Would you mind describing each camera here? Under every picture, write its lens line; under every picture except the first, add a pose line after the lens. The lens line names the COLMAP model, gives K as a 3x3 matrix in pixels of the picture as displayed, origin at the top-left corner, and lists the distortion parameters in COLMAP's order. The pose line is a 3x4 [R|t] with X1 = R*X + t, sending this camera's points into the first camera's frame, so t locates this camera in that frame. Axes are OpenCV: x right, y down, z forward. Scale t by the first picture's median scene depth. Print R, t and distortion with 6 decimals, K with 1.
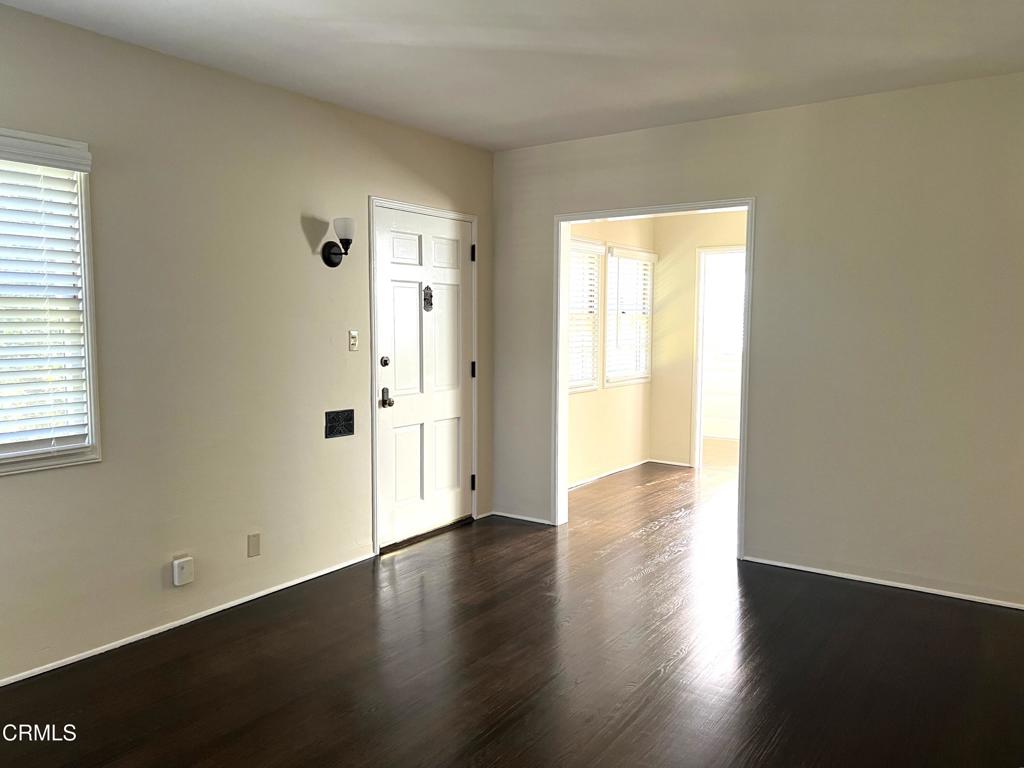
lens RADIAL K [[766.8, 0, 512.0], [0, 766.8, 384.0], [0, 0, 1]] dist [-0.000523, -0.000112]
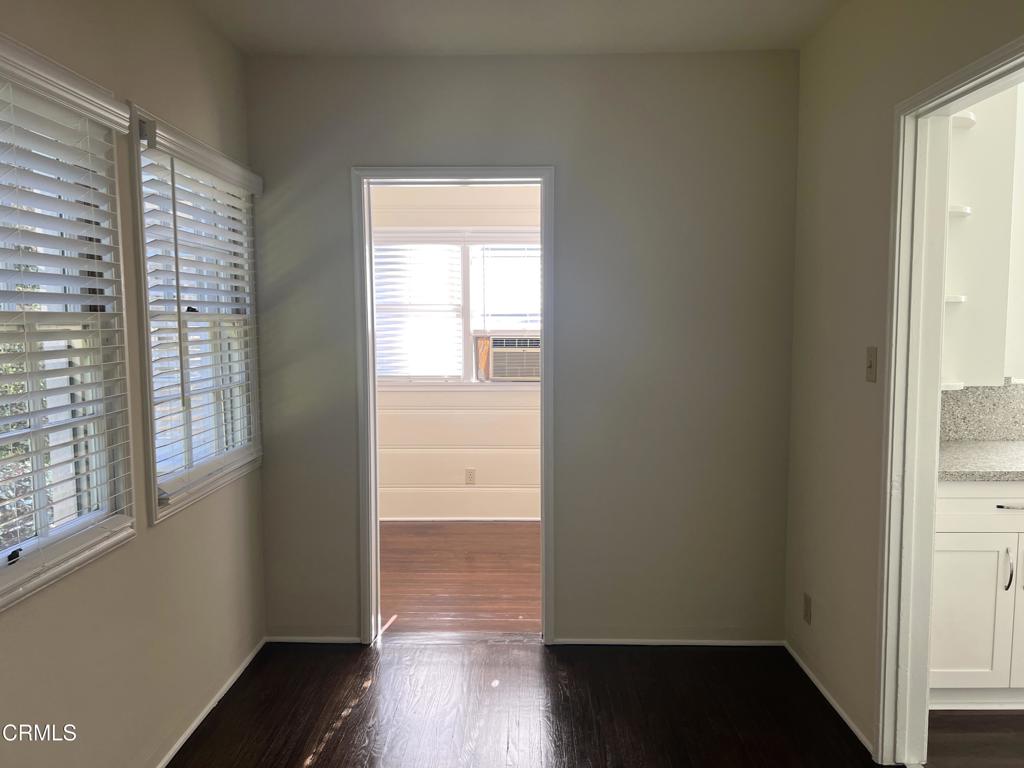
lens RADIAL K [[766.8, 0, 512.0], [0, 766.8, 384.0], [0, 0, 1]] dist [-0.000523, -0.000112]
pose [[0.833498, -0.059389, 0.549322, 0.062721], [0.058055, 0.998117, 0.019821, -0.051875], [-0.549464, 0.015371, 0.835376, 0.564173]]
